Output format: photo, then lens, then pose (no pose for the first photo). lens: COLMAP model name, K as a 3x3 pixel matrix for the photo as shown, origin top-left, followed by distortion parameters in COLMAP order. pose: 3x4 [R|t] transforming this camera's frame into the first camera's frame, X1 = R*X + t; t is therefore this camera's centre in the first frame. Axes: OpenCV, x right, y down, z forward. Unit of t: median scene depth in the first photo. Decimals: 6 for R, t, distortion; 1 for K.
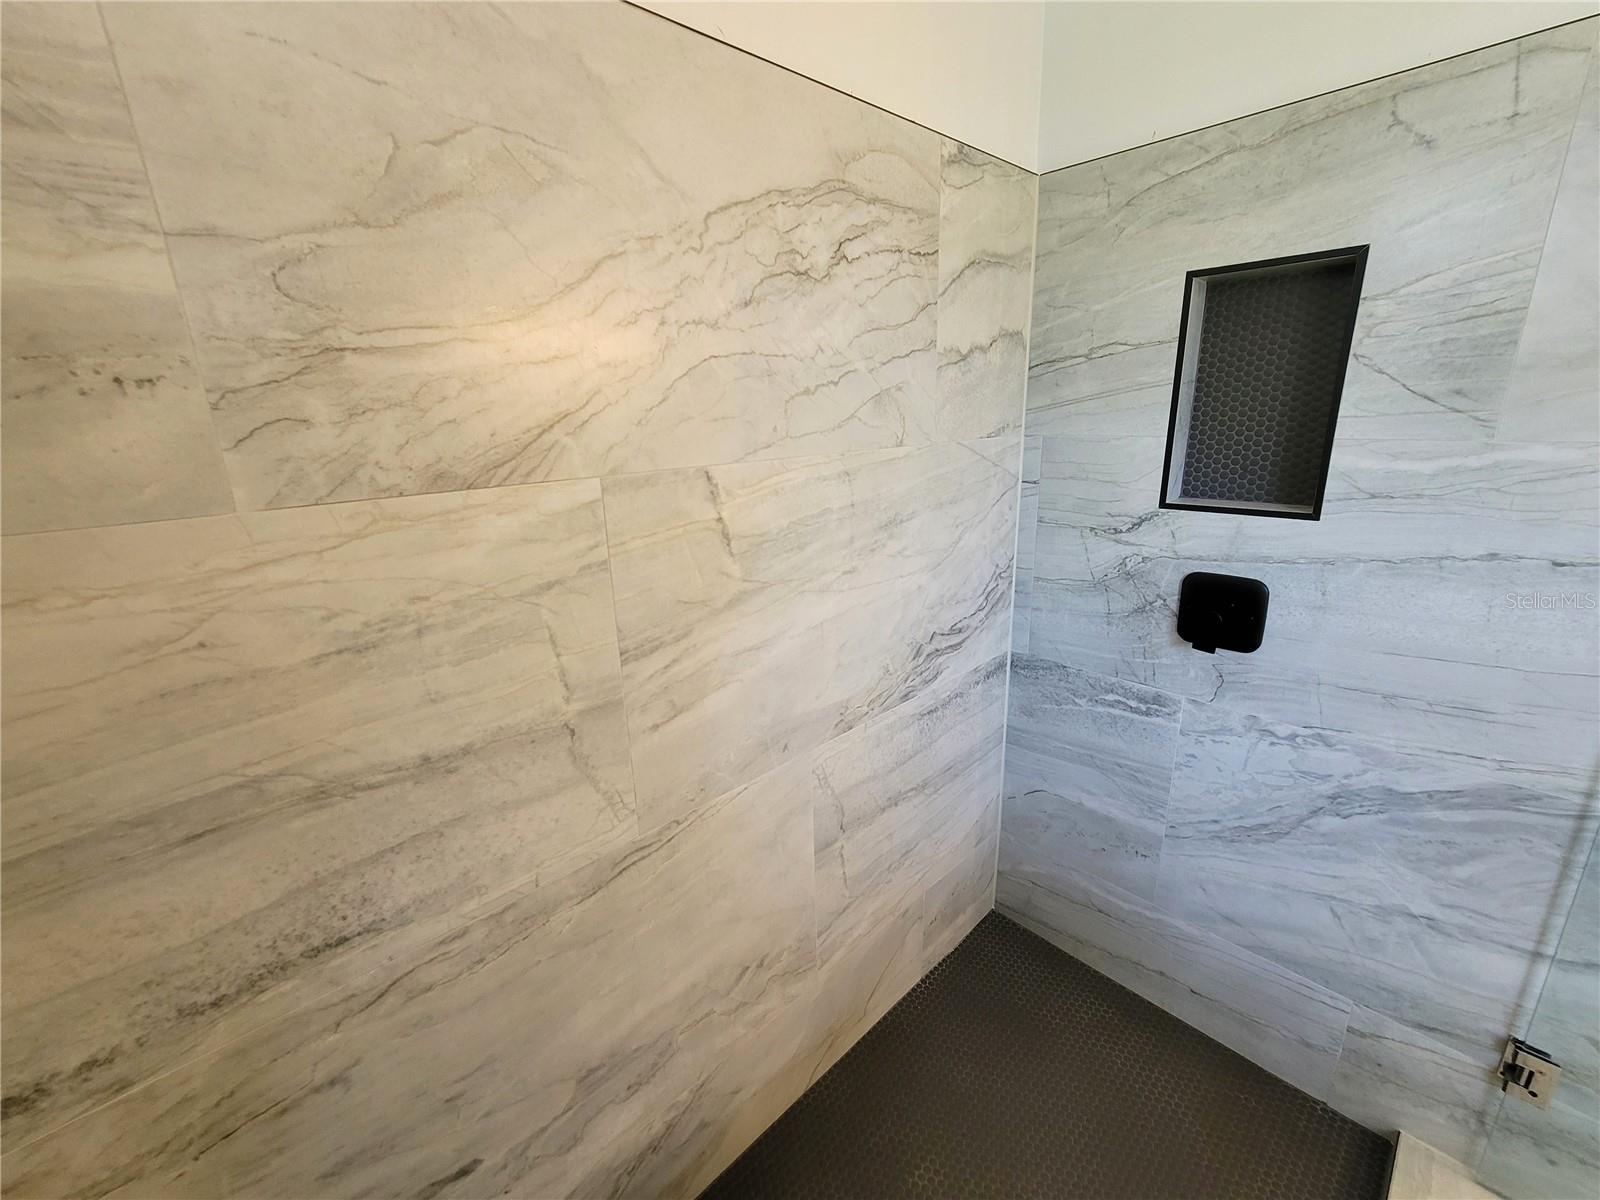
lens RADIAL K [[654.1, 0, 797.3], [0, 654.1, 592.4], [0, 0, 1]] dist [-0.008072, 0.000207]
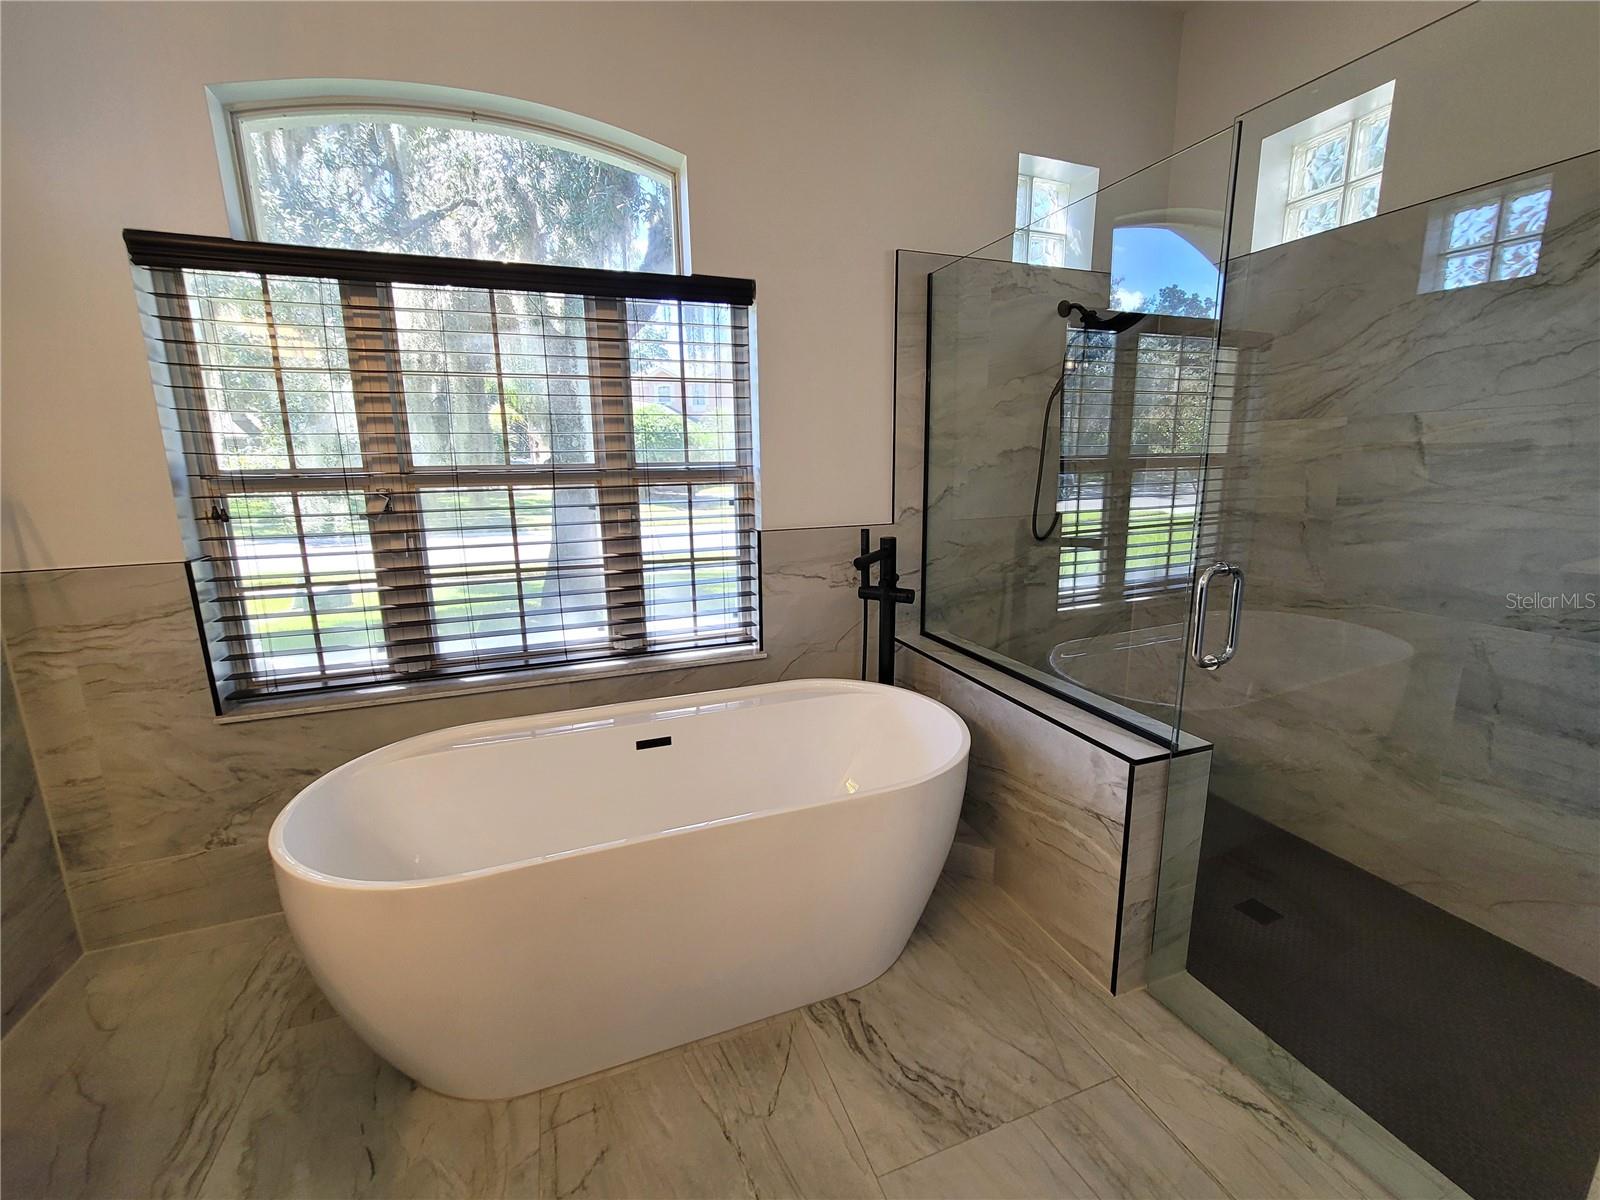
lens RADIAL K [[654.1, 0, 797.3], [0, 654.1, 592.4], [0, 0, 1]] dist [-0.008072, 0.000207]
pose [[-0.387013, 0.218584, -0.895791, 2.209143], [-0.226708, 0.919117, 0.322222, 0.079596], [0.893770, 0.327787, -0.306156, 0.144726]]
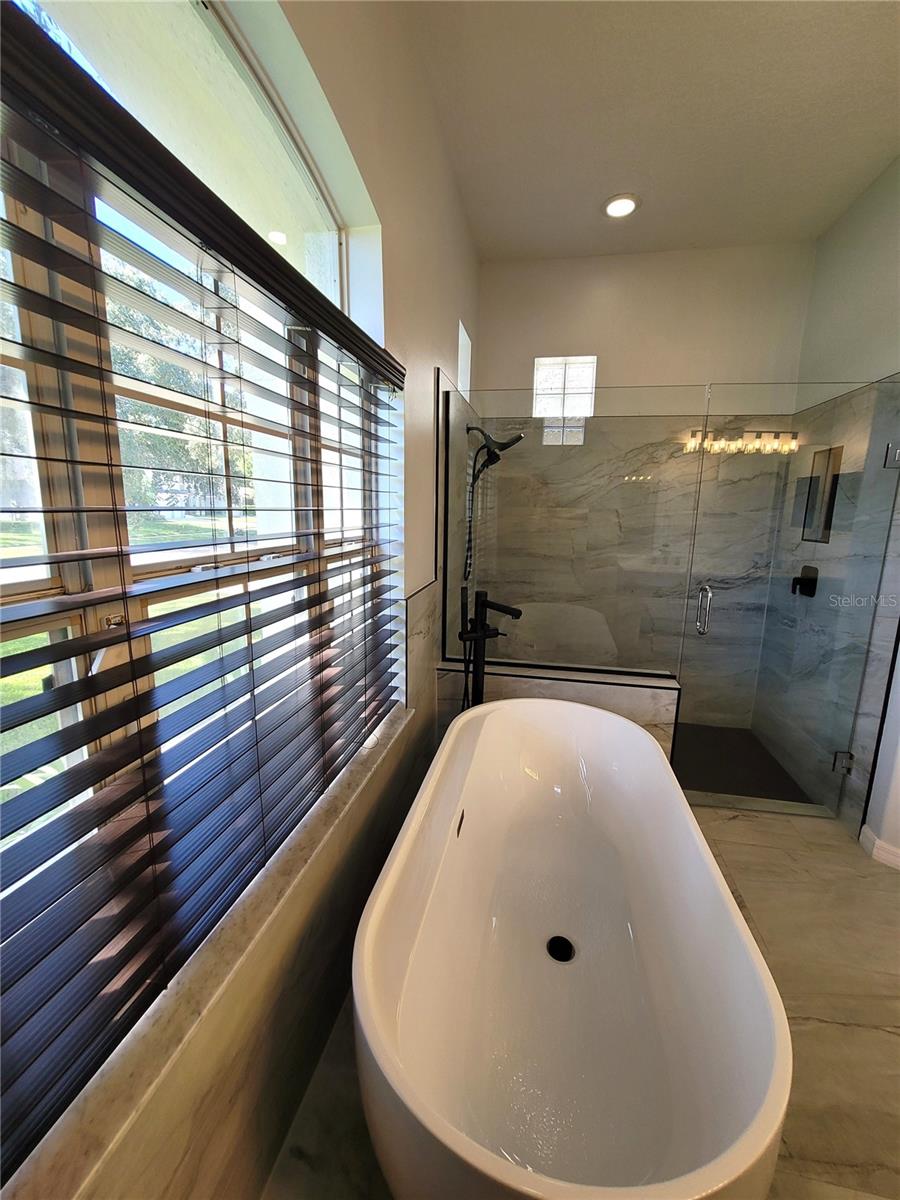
lens RADIAL K [[488.1, 0, 450.0], [0, 488.1, 600.0], [0, 0, 1]] dist [-0.015242, 0.000013]
pose [[0.574660, 0.190706, -0.795862, 1.767601], [-0.258641, 0.964949, 0.044469, 0.490835], [0.776447, 0.180288, 0.603842, -1.555723]]
